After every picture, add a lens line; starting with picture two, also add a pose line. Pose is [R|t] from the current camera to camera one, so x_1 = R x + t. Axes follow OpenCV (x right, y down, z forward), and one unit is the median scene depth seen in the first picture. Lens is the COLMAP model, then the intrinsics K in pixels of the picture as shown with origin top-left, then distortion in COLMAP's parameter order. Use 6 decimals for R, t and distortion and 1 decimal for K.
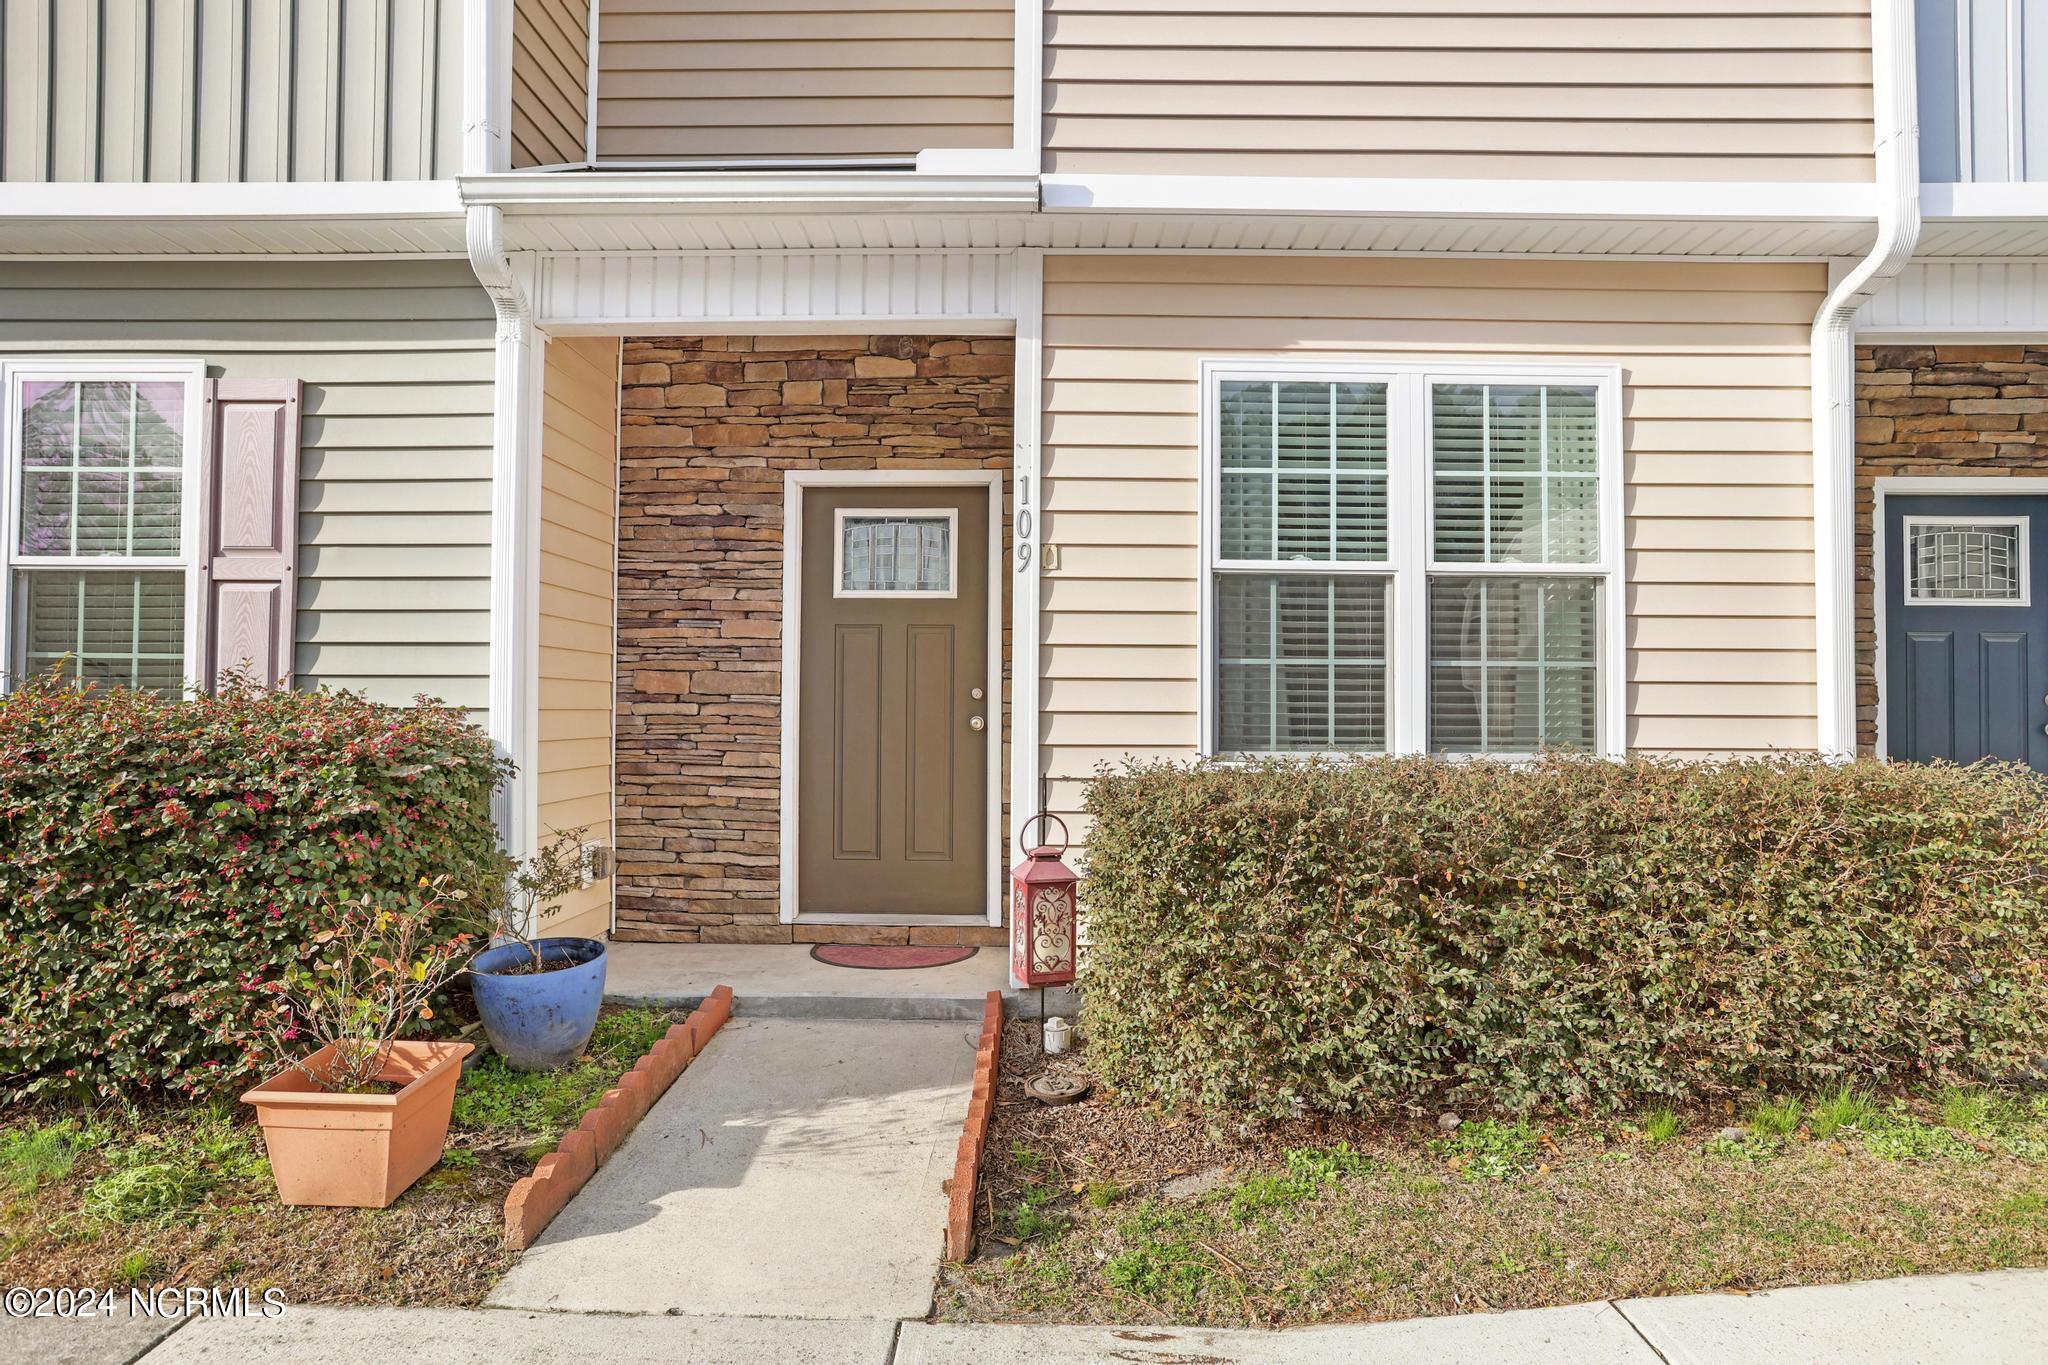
lens RADIAL K [[981.7, 0, 1006.0], [0, 981.7, 692.7], [0, 0, 1]] dist [-0.004486, 0.000223]
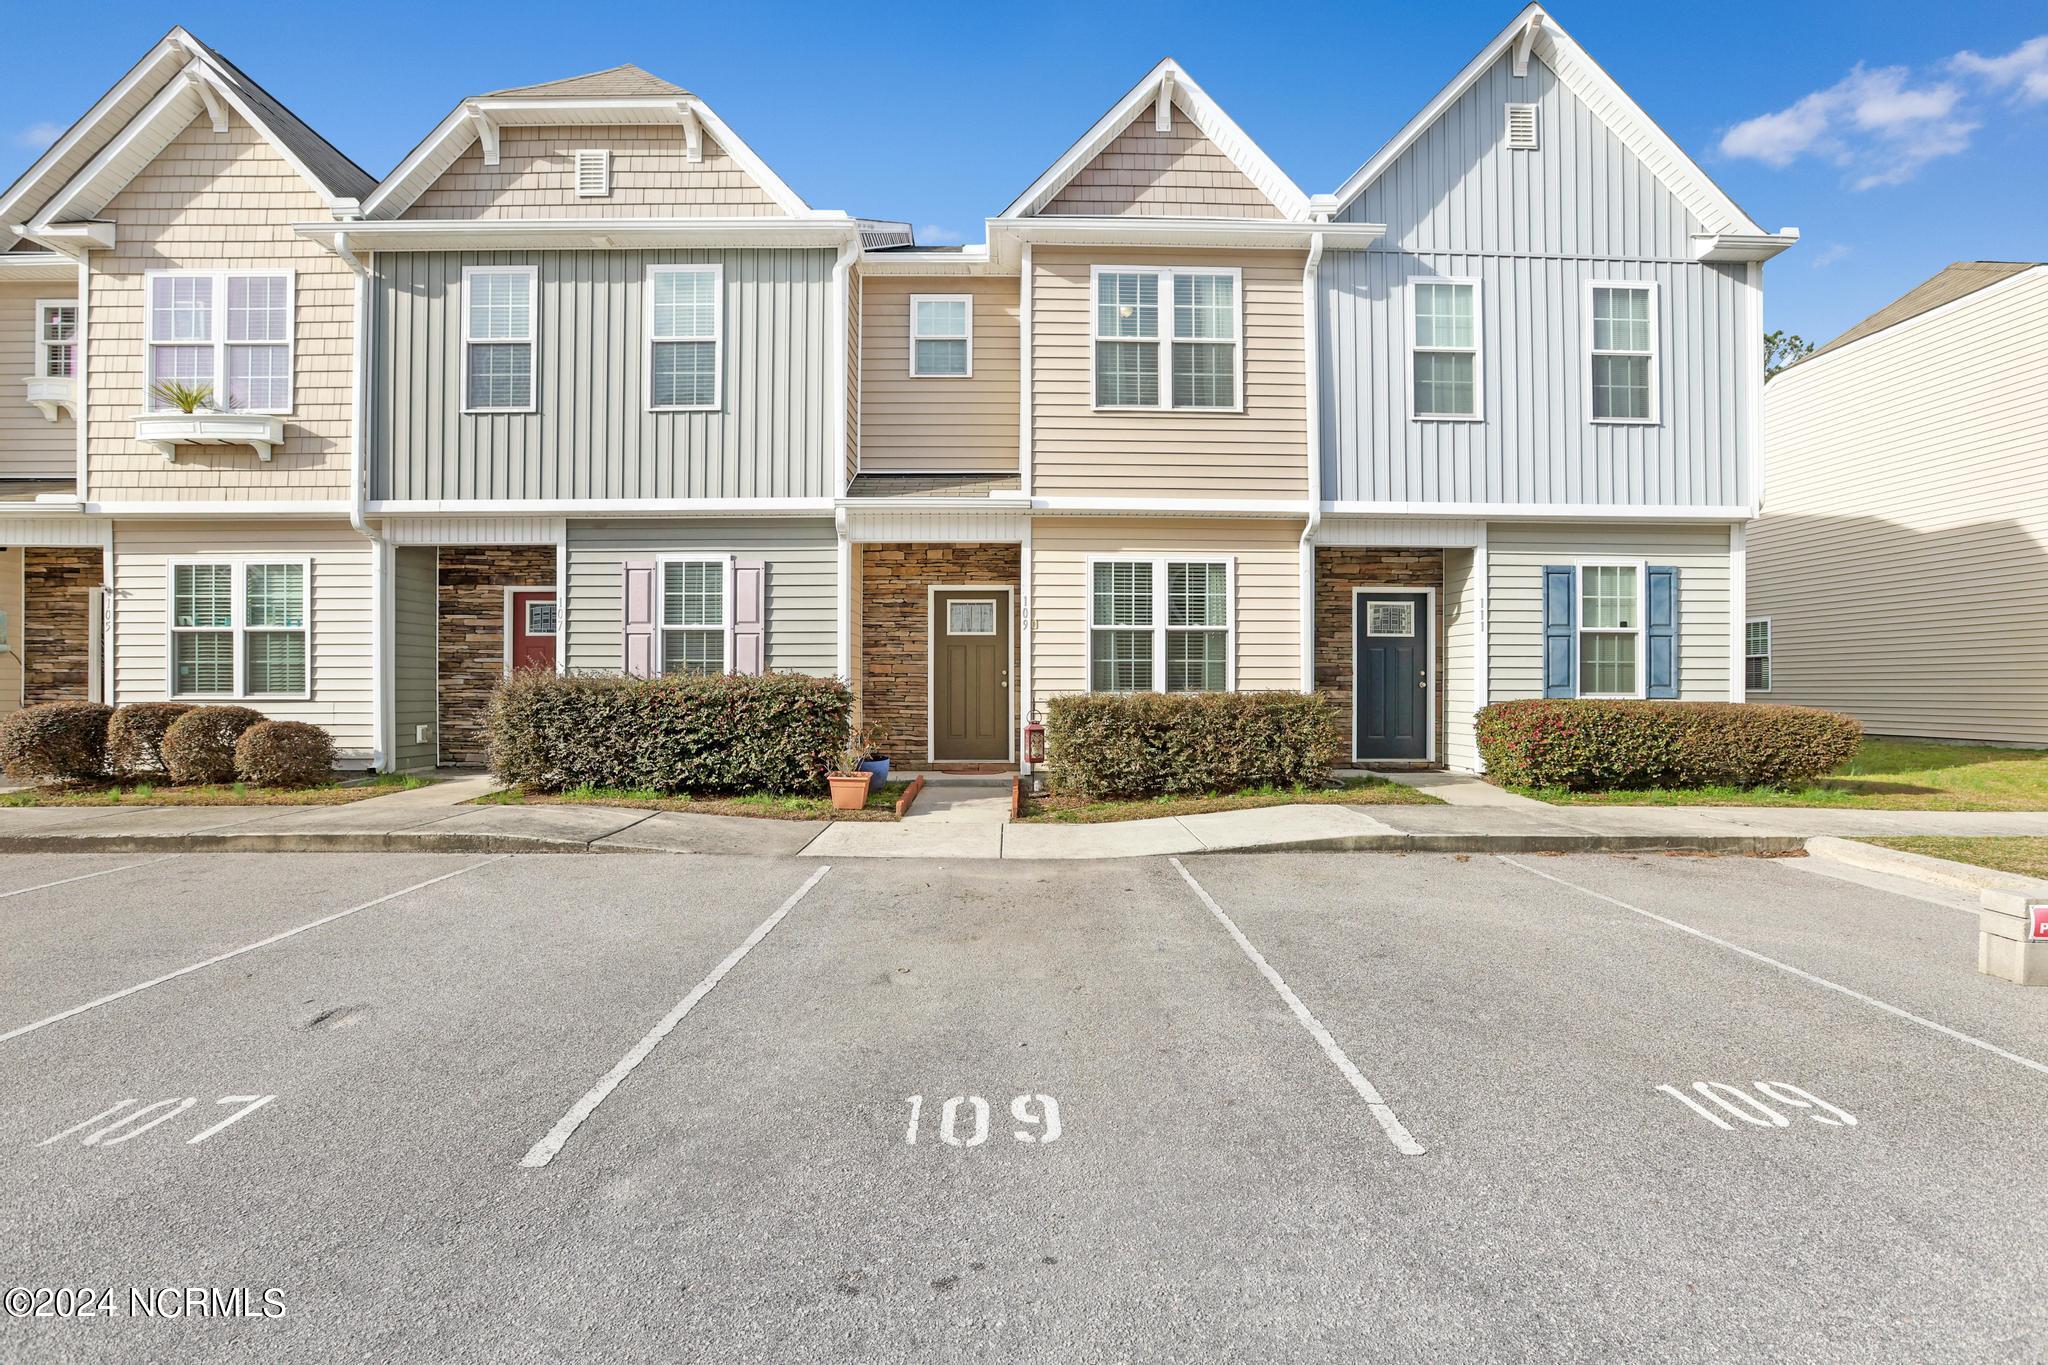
lens RADIAL K [[981.7, 0, 1005.4], [0, 981.7, 691.0], [0, 0, 1]] dist [-0.004486, 0.000223]
pose [[0.999213, -0.005874, 0.039225, -0.152197], [0.005298, 0.999877, 0.014758, 0.013235], [-0.039306, -0.014539, 0.999121, -1.852425]]
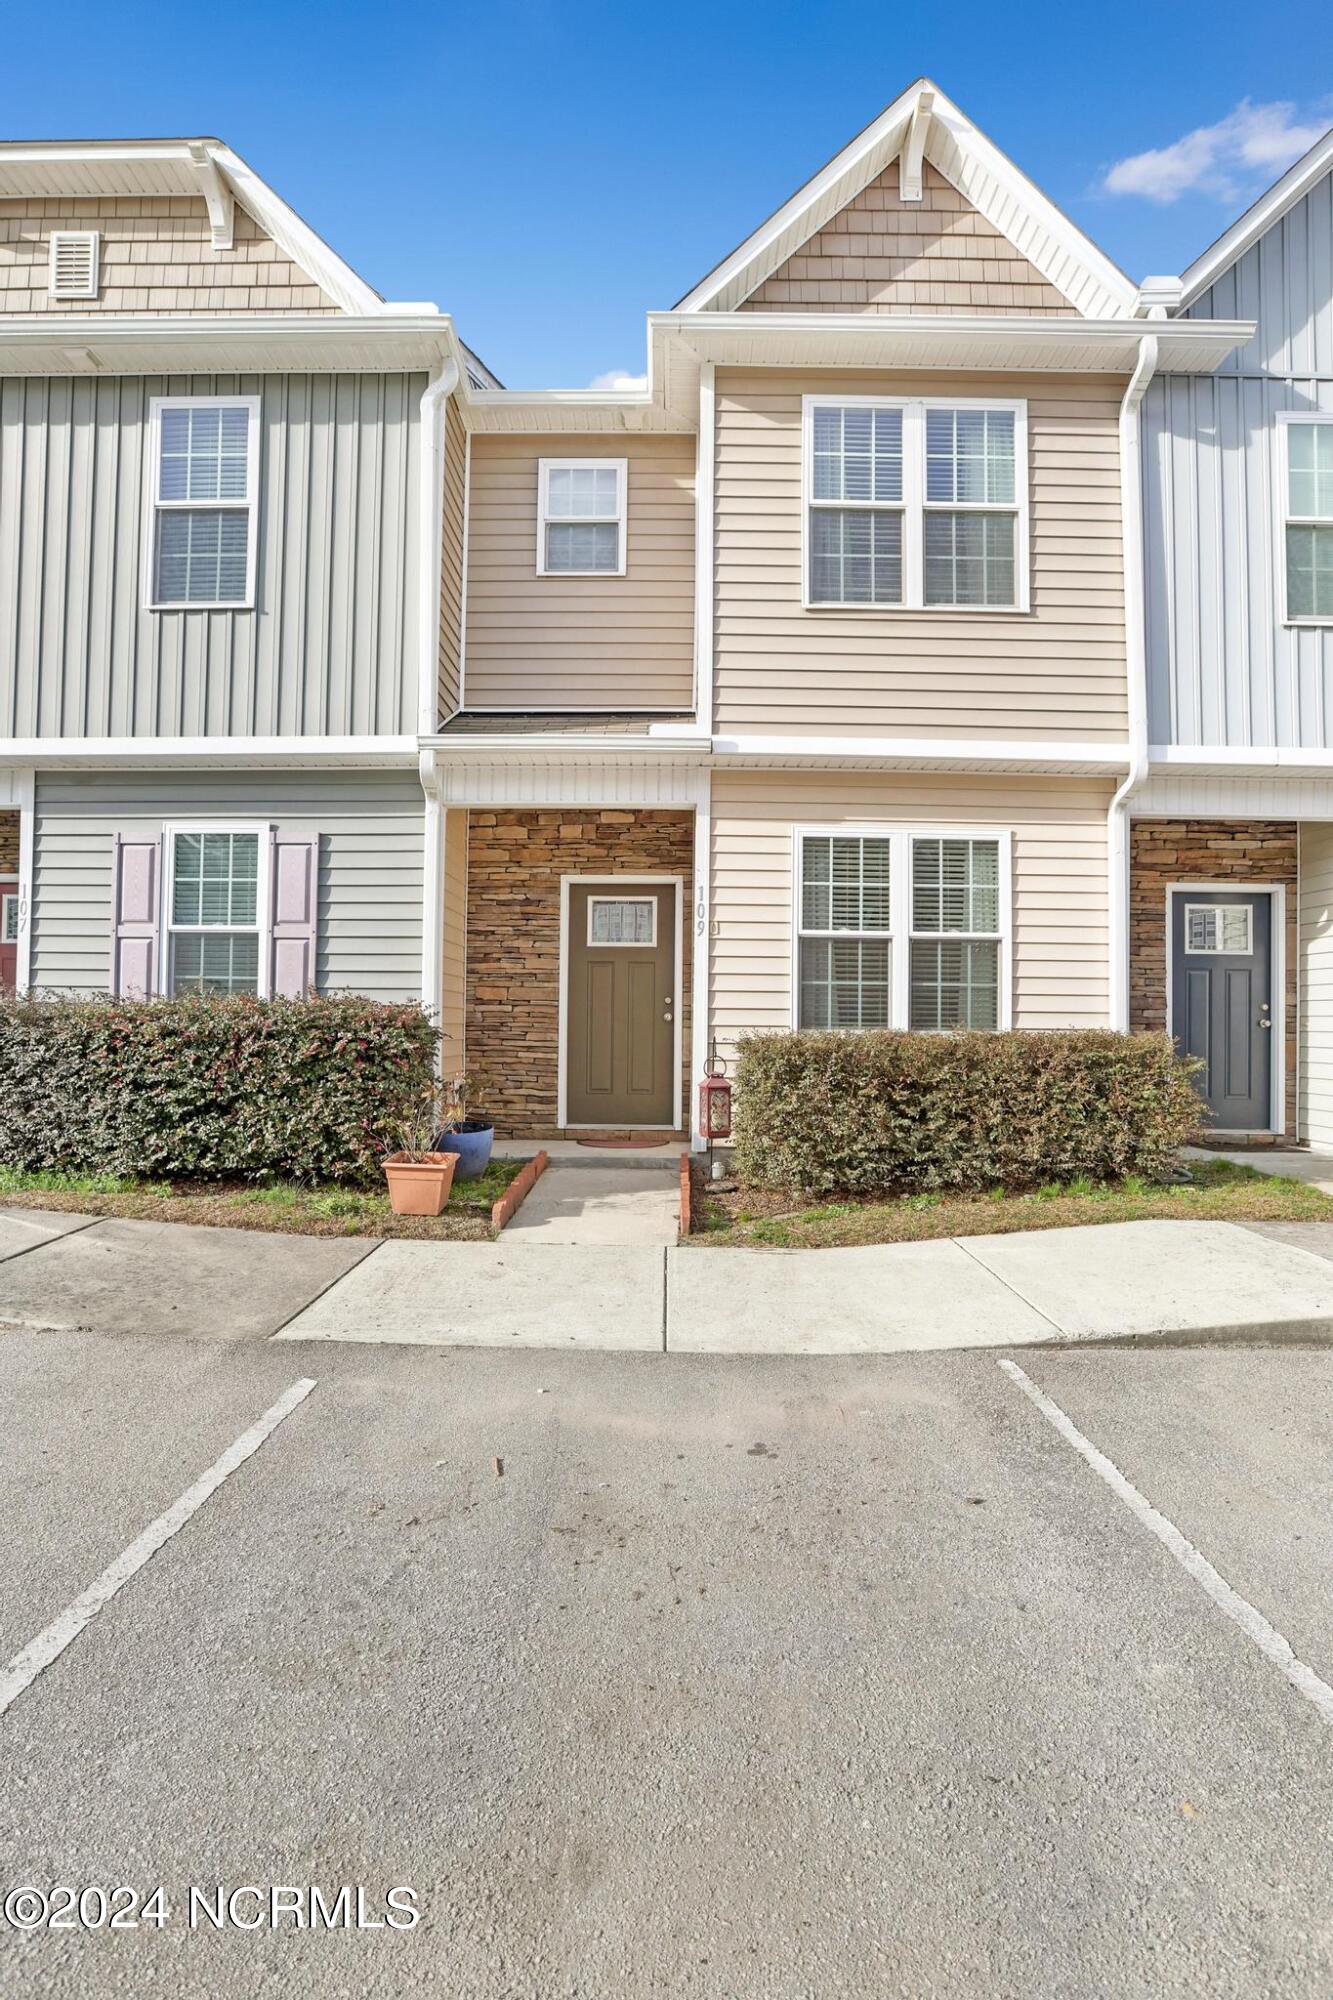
lens RADIAL K [[894.3, 0, 635.5], [0, 894.3, 1015.6], [0, 0, 1]] dist [-0.023168, -0.000142]
pose [[0.999950, 0.004006, 0.009148, -0.124116], [-0.004020, 0.999991, 0.001563, 0.031307], [-0.009142, -0.001600, 0.999957, -0.747609]]
